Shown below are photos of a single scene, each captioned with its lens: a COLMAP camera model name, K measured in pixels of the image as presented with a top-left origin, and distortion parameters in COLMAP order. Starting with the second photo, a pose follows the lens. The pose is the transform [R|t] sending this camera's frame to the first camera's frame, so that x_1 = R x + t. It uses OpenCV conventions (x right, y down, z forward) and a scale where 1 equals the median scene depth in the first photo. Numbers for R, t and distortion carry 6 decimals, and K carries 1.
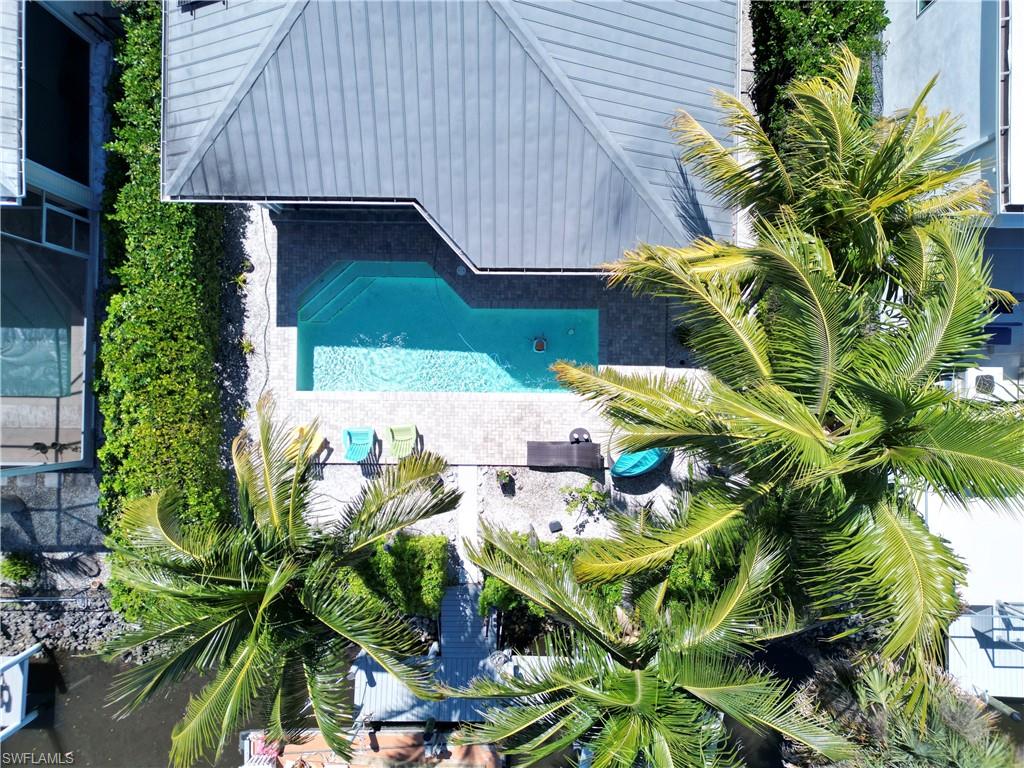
lens RADIAL K [[1359.6, 0, 512.0], [0, 1359.6, 384.0], [0, 0, 1]] dist [0.330507, -0.942452]
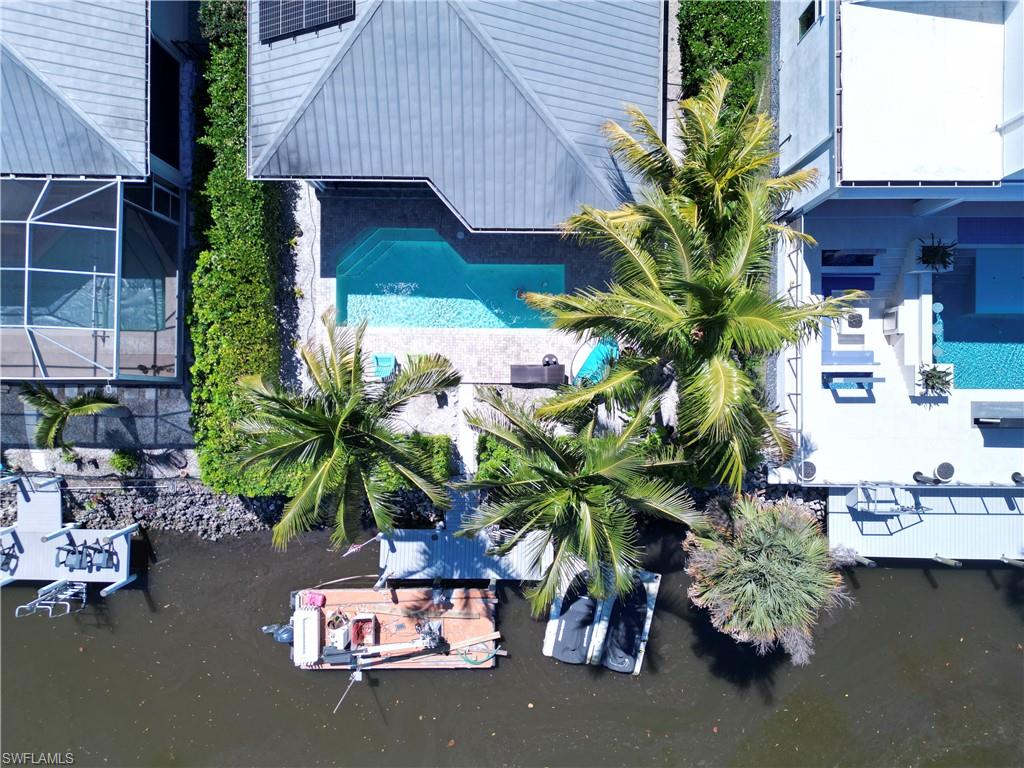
lens RADIAL K [[1359.6, 0, 512.0], [0, 1359.6, 384.0], [0, 0, 1]] dist [0.330507, -0.942452]
pose [[0.999999, -0.000371, 0.000949, 0.012295], [0.000368, 0.999995, 0.003054, 0.061974], [-0.000950, -0.003054, 0.999995, -0.348536]]
